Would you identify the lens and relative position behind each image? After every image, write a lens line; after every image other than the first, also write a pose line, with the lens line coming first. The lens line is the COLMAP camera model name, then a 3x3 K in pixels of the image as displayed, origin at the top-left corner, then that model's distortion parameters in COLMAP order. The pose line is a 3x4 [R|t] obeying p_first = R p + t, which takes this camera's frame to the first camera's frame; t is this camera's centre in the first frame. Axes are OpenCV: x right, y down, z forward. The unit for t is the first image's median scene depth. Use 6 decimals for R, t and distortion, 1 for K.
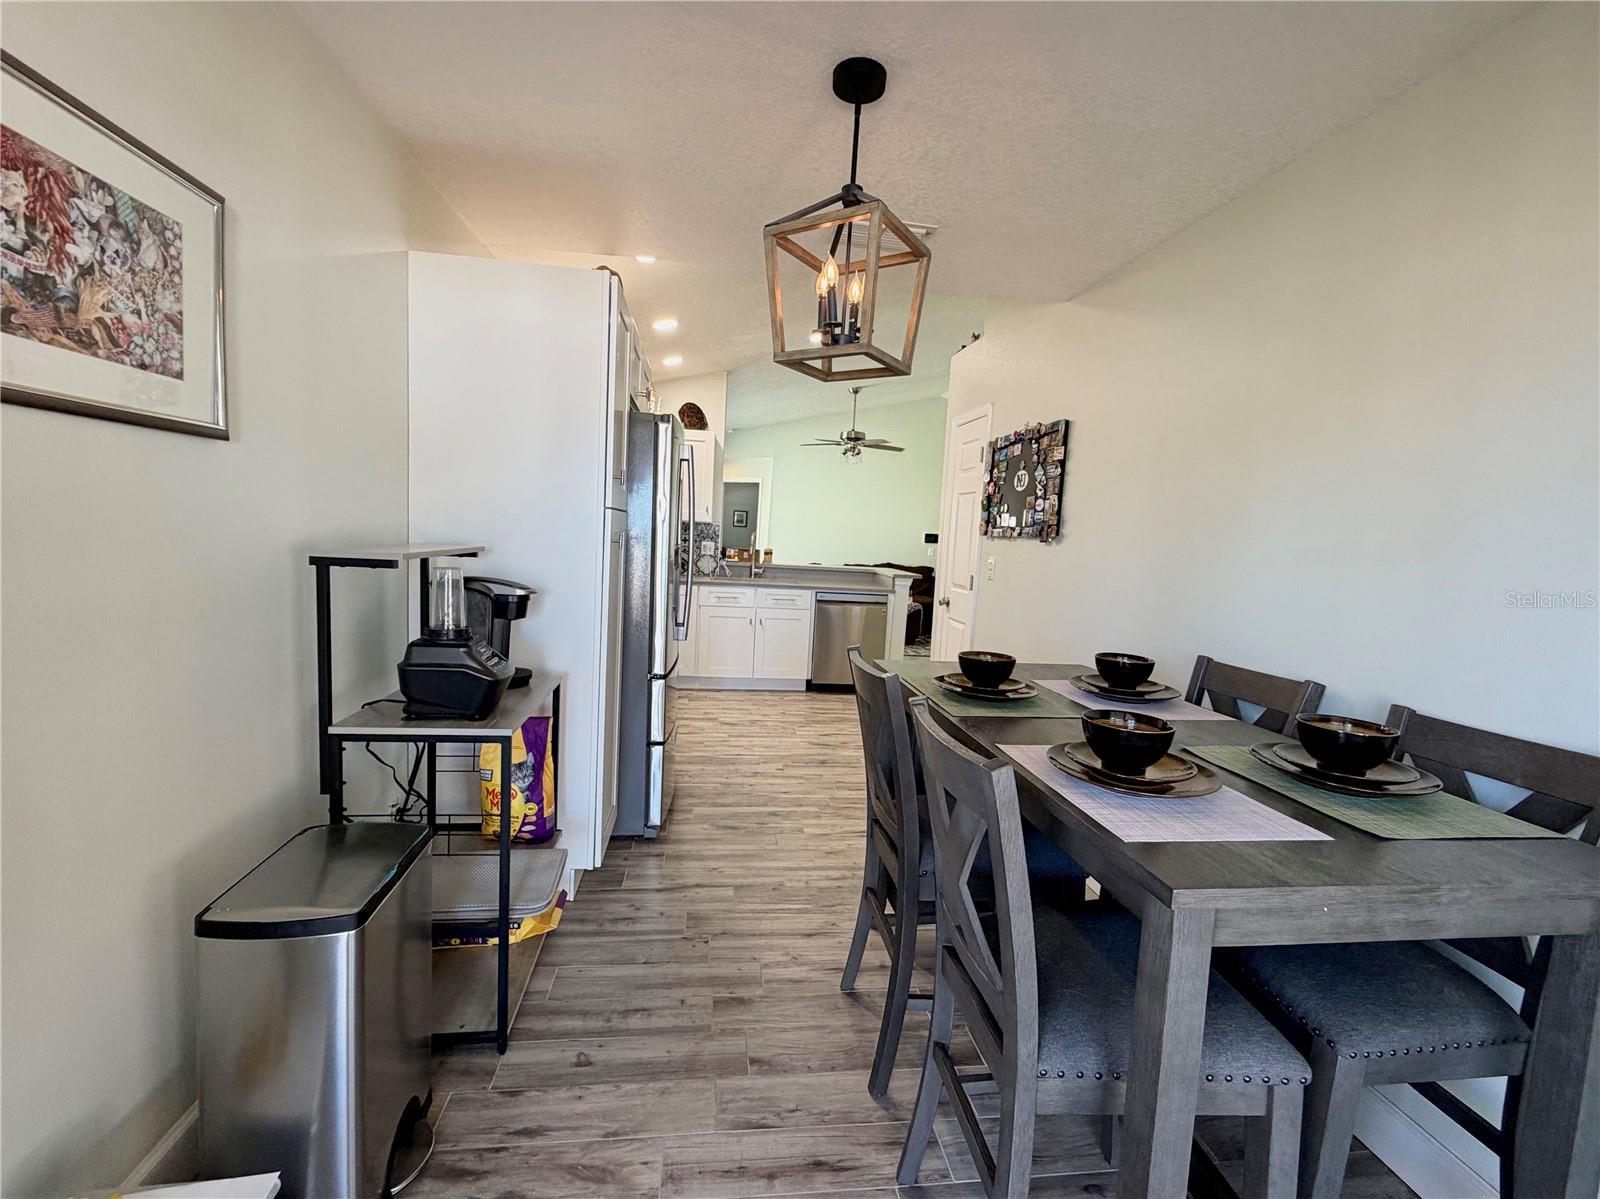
lens RADIAL K [[685.9, 0, 796.9], [0, 685.9, 601.5], [0, 0, 1]] dist [0.001040, 0.000102]
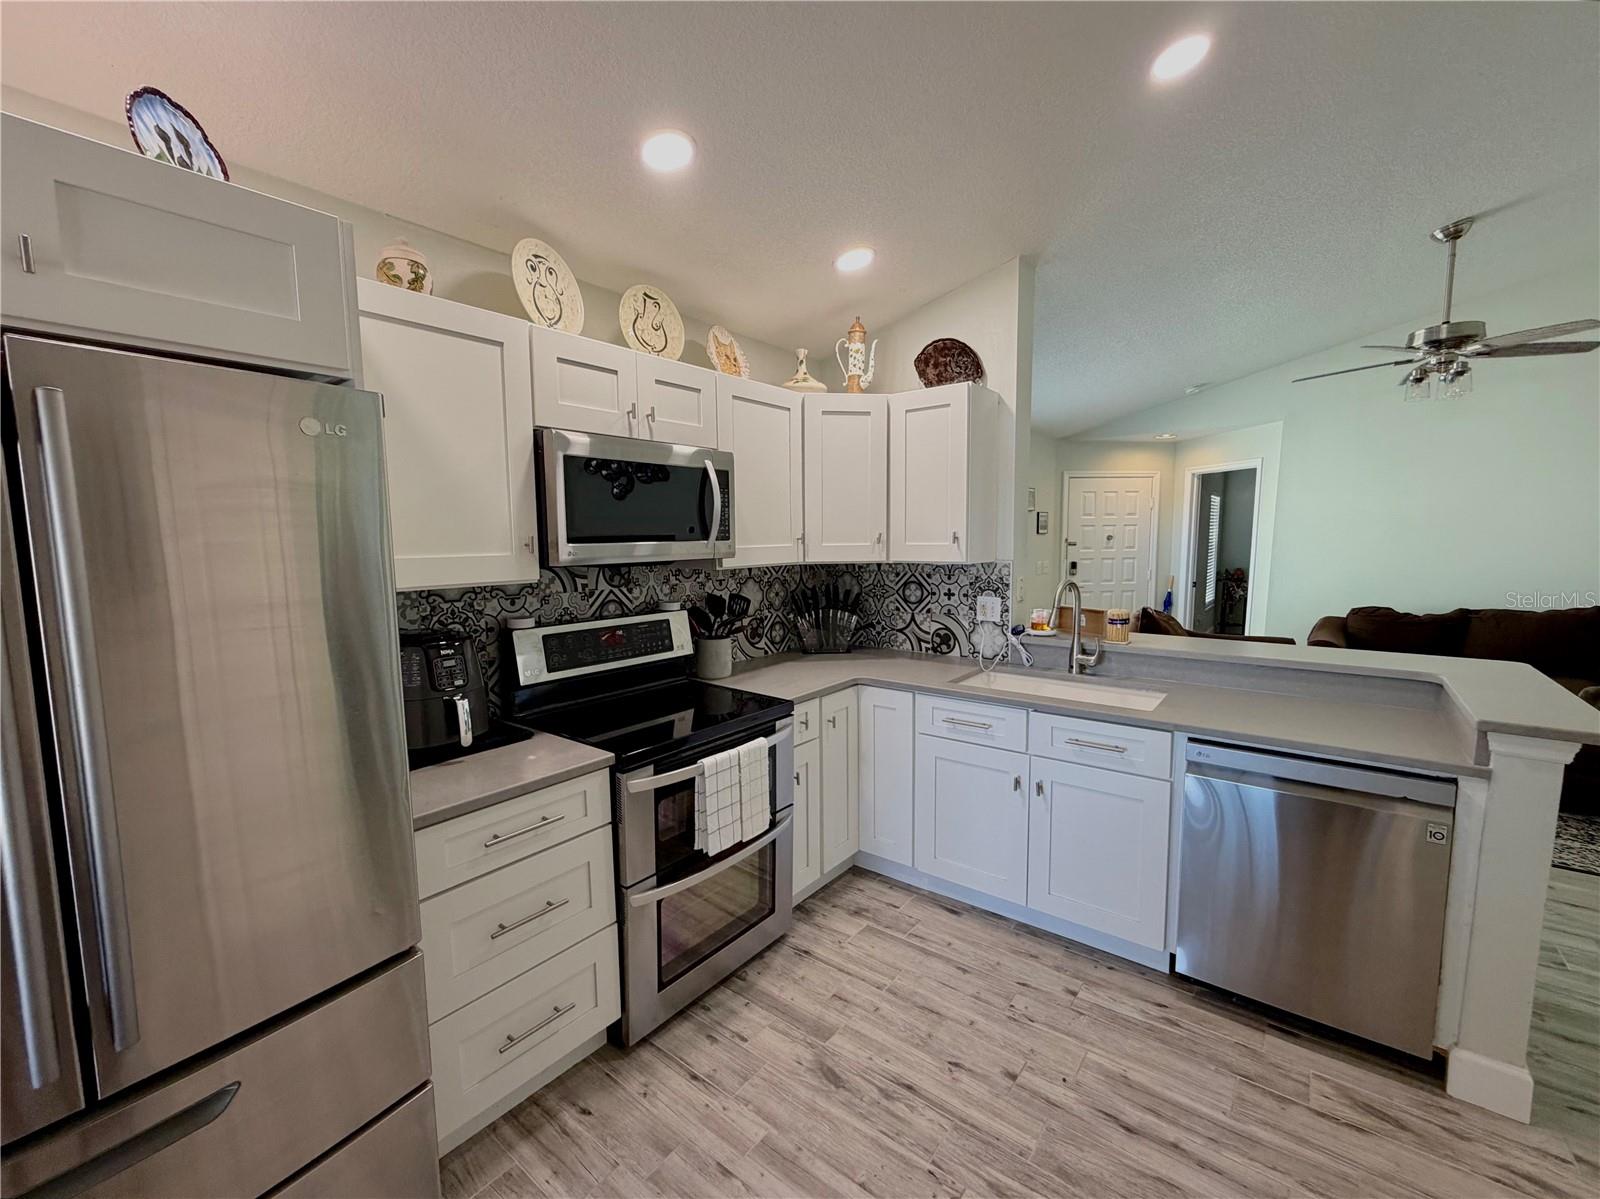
lens RADIAL K [[663.1, 0, 797.0], [0, 663.1, 601.5], [0, 0, 1]] dist [-0.000187, 0.000010]
pose [[0.700580, 0.010442, -0.713498, 0.127865], [-0.023716, 0.999681, -0.008656, -0.075607], [0.713180, 0.022985, 0.700604, 0.541896]]
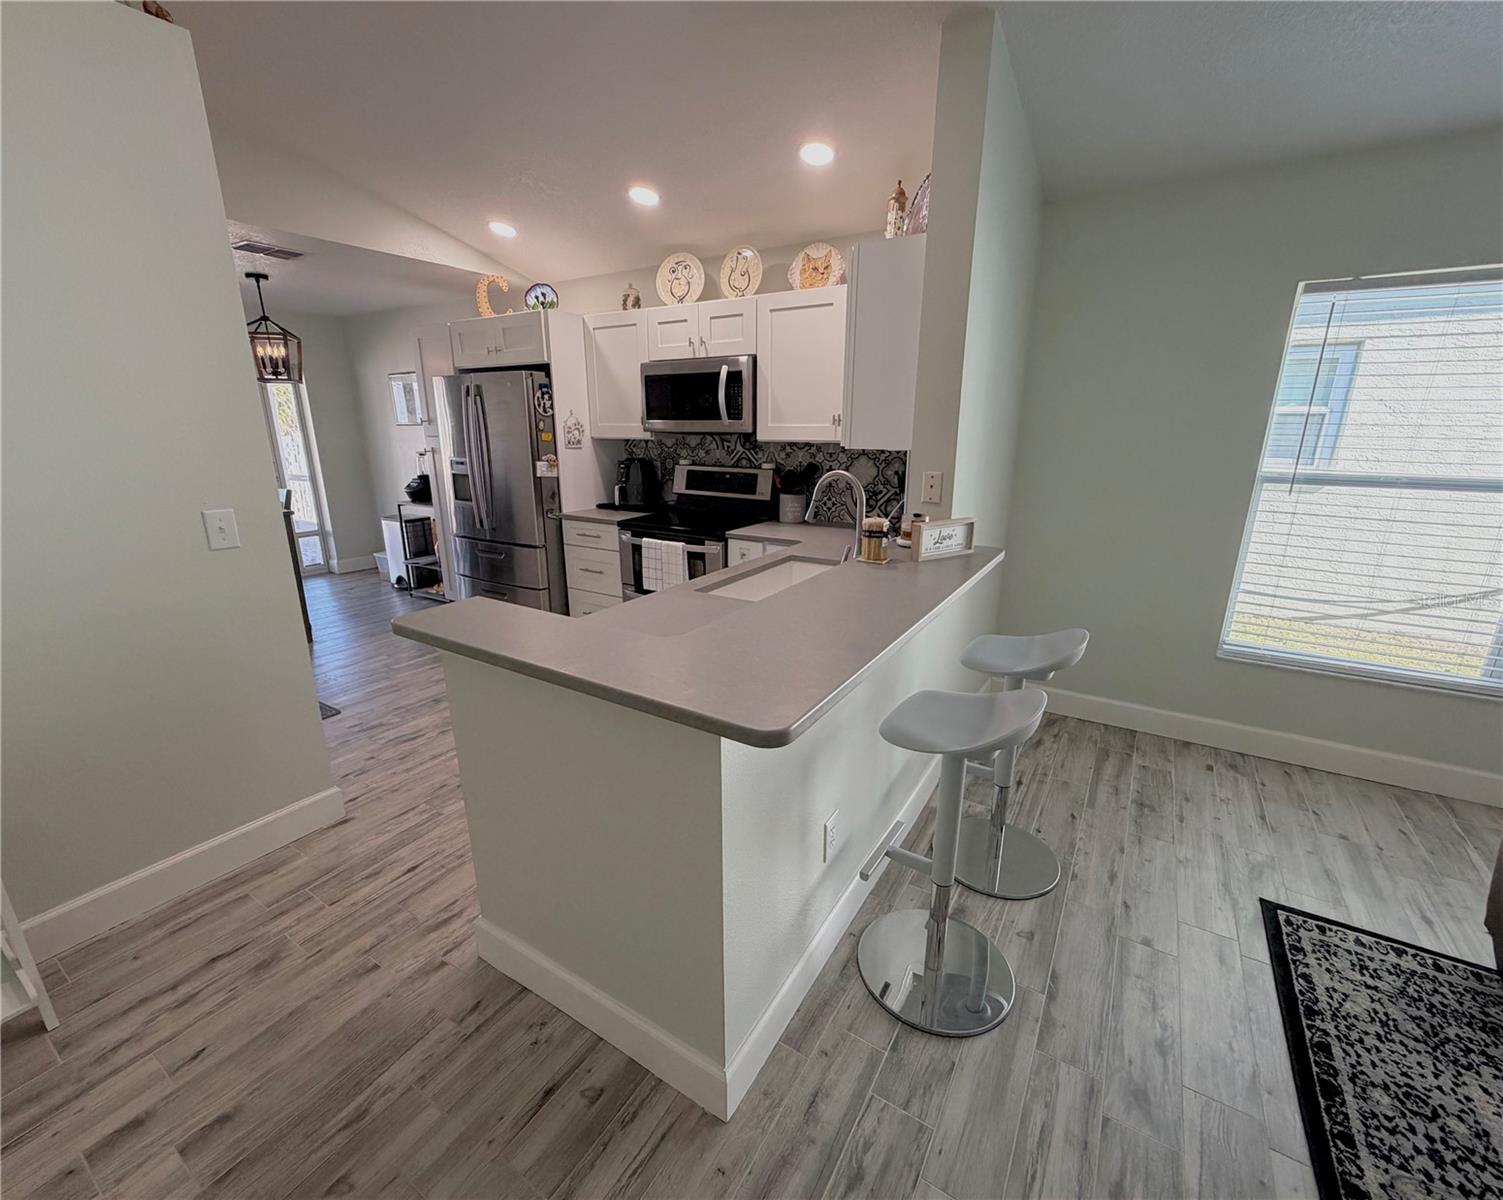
lens RADIAL K [[640.4, 0, 744.7], [0, 640.4, 603.3], [0, 0, 1]] dist [-0.001181, -0.000088]
pose [[-0.637143, 0.158896, -0.754189, 0.266959], [-0.111574, 0.949197, 0.294239, -0.128786], [0.762627, 0.271621, -0.587046, 1.178473]]
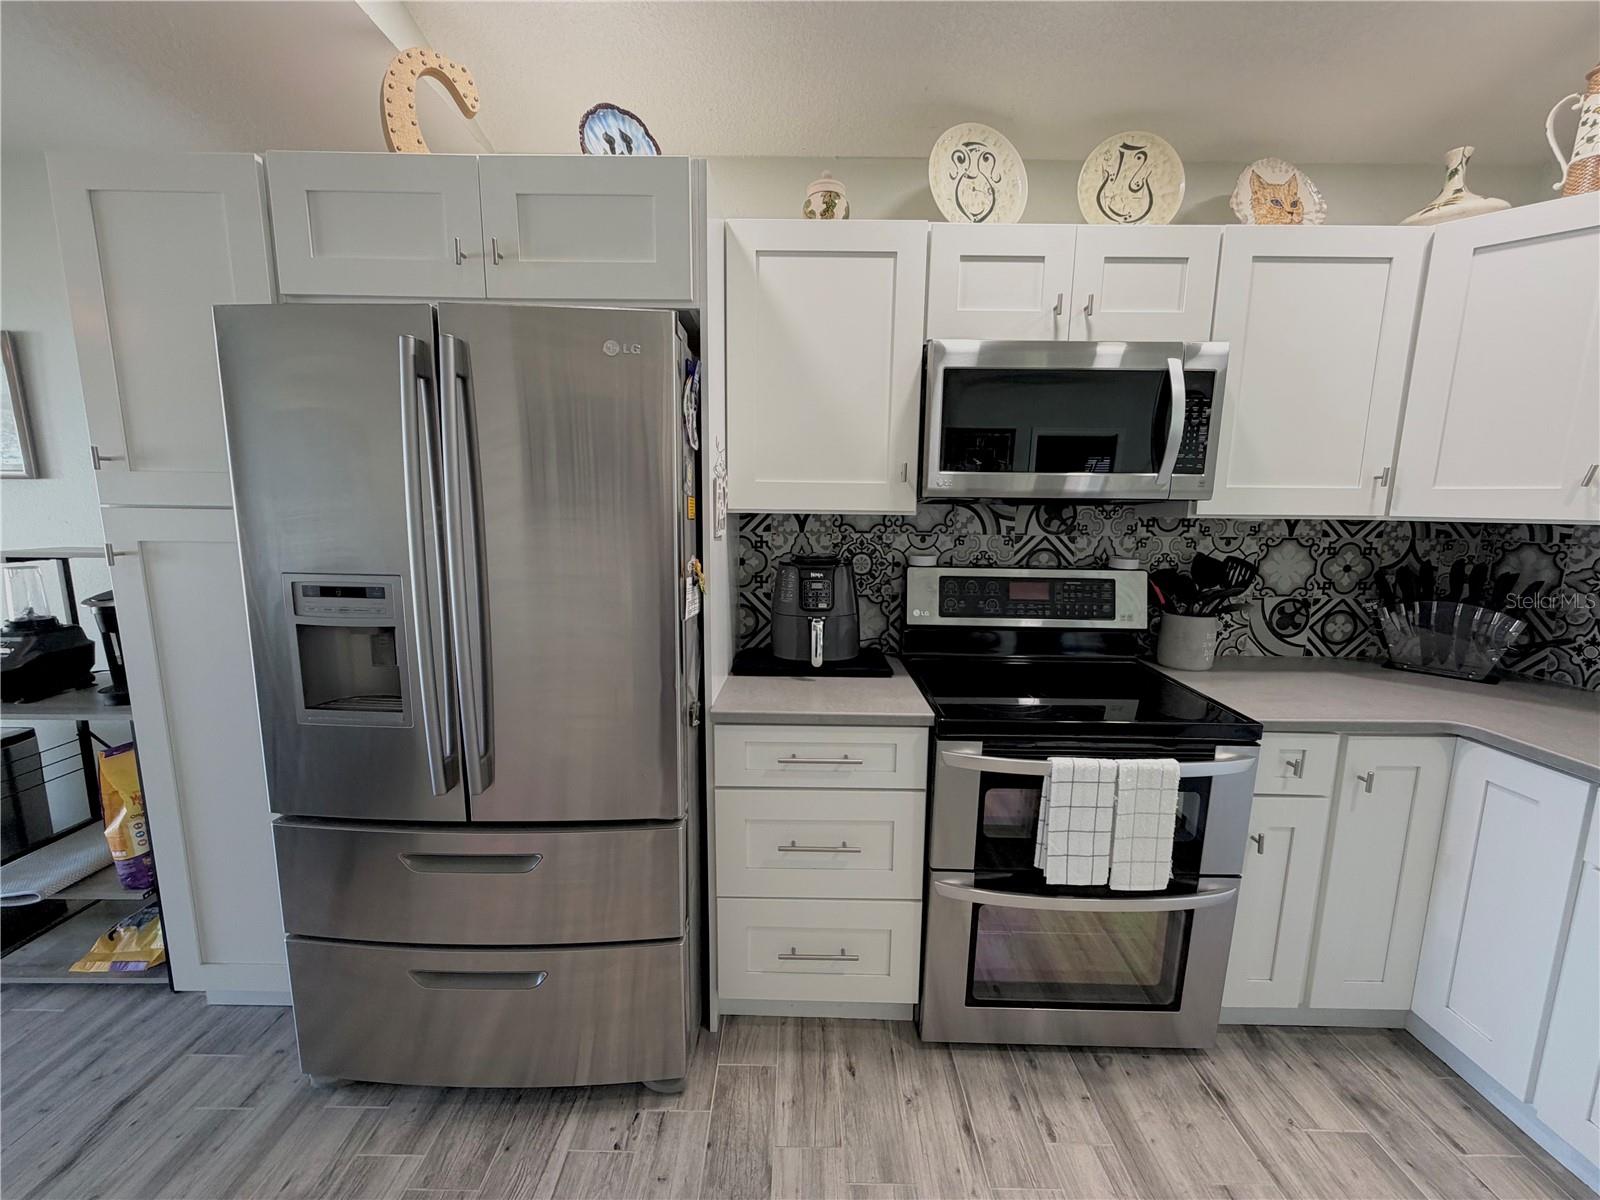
lens RADIAL K [[637.4, 0, 798.3], [0, 637.4, 601.3], [0, 0, 1]] dist [0.001248, 0.000017]
pose [[-0.130596, 0.099377, -0.986443, 0.104238], [-0.118964, 0.986204, 0.115103, -0.073078], [0.984272, 0.132384, -0.116972, 0.665199]]
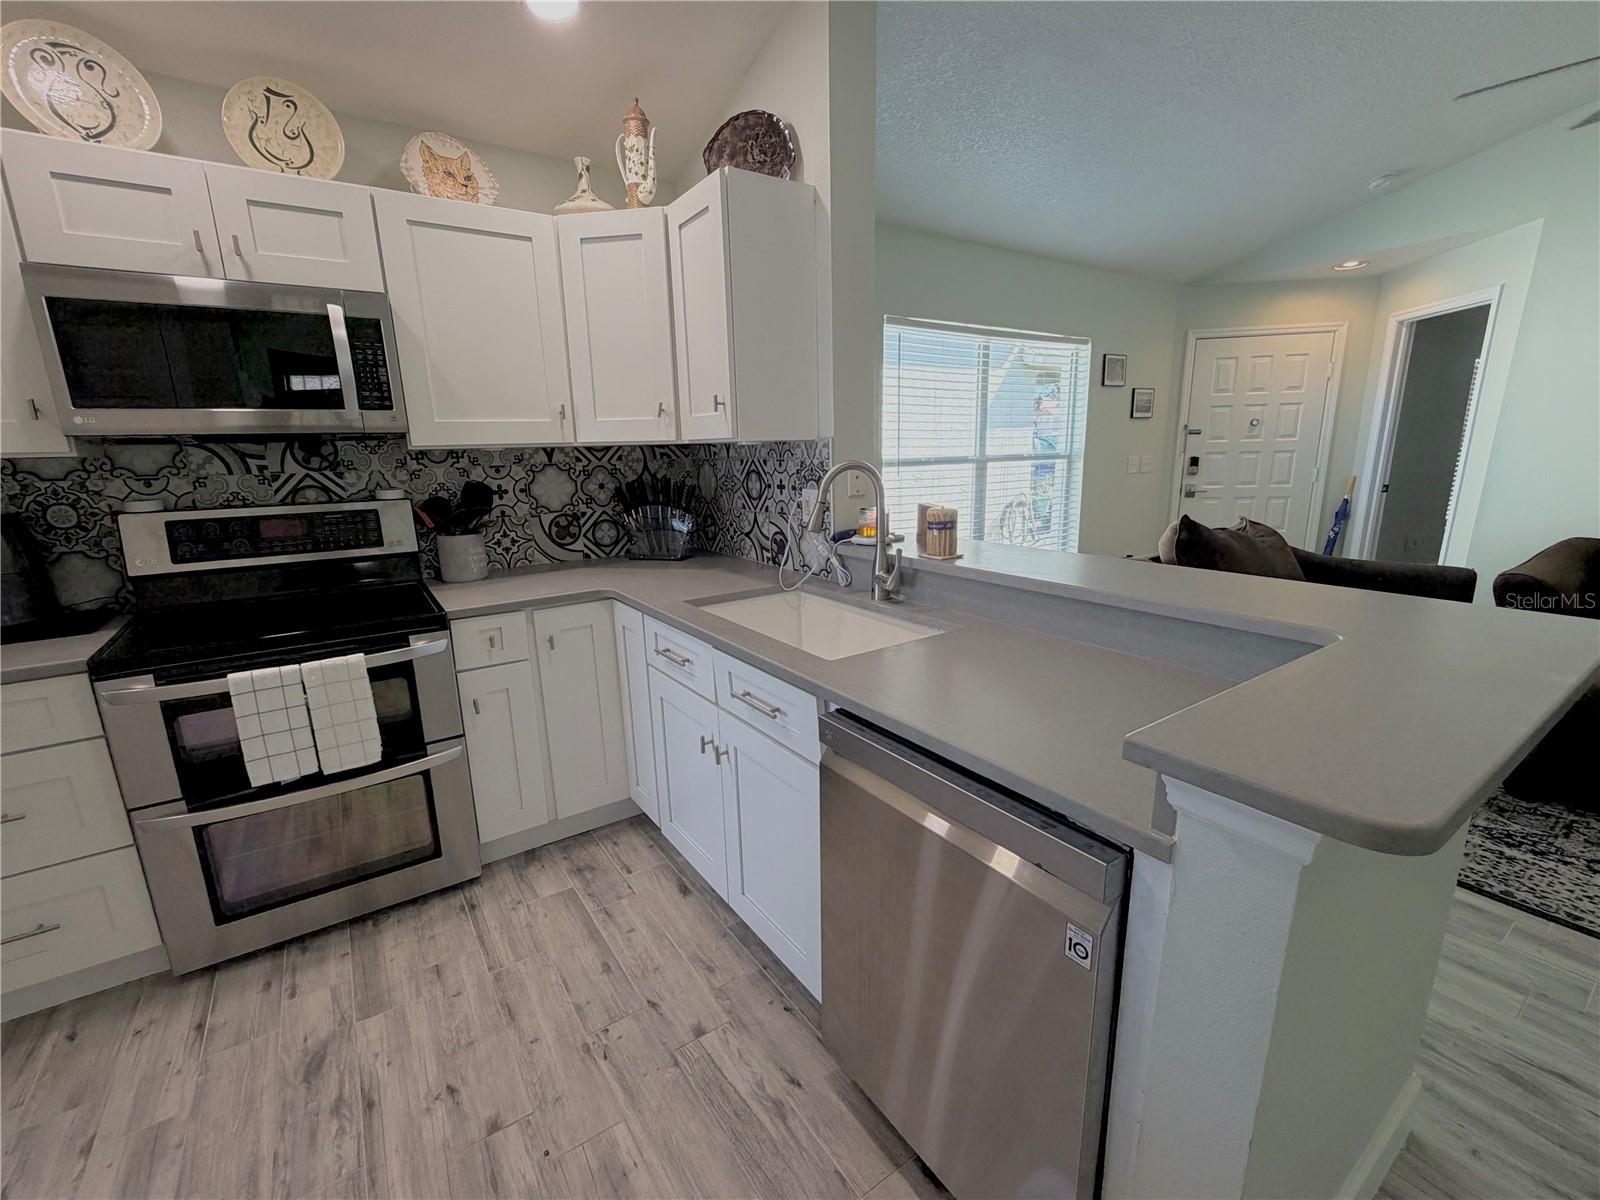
lens RADIAL K [[685.9, 0, 796.9], [0, 685.9, 602.0], [0, 0, 1]] dist [0.001040, 0.000102]
pose [[0.454599, 0.136059, -0.880243, 0.209253], [-0.042417, 0.990450, 0.131187, -0.074792], [0.889686, -0.022300, 0.456029, 0.816113]]
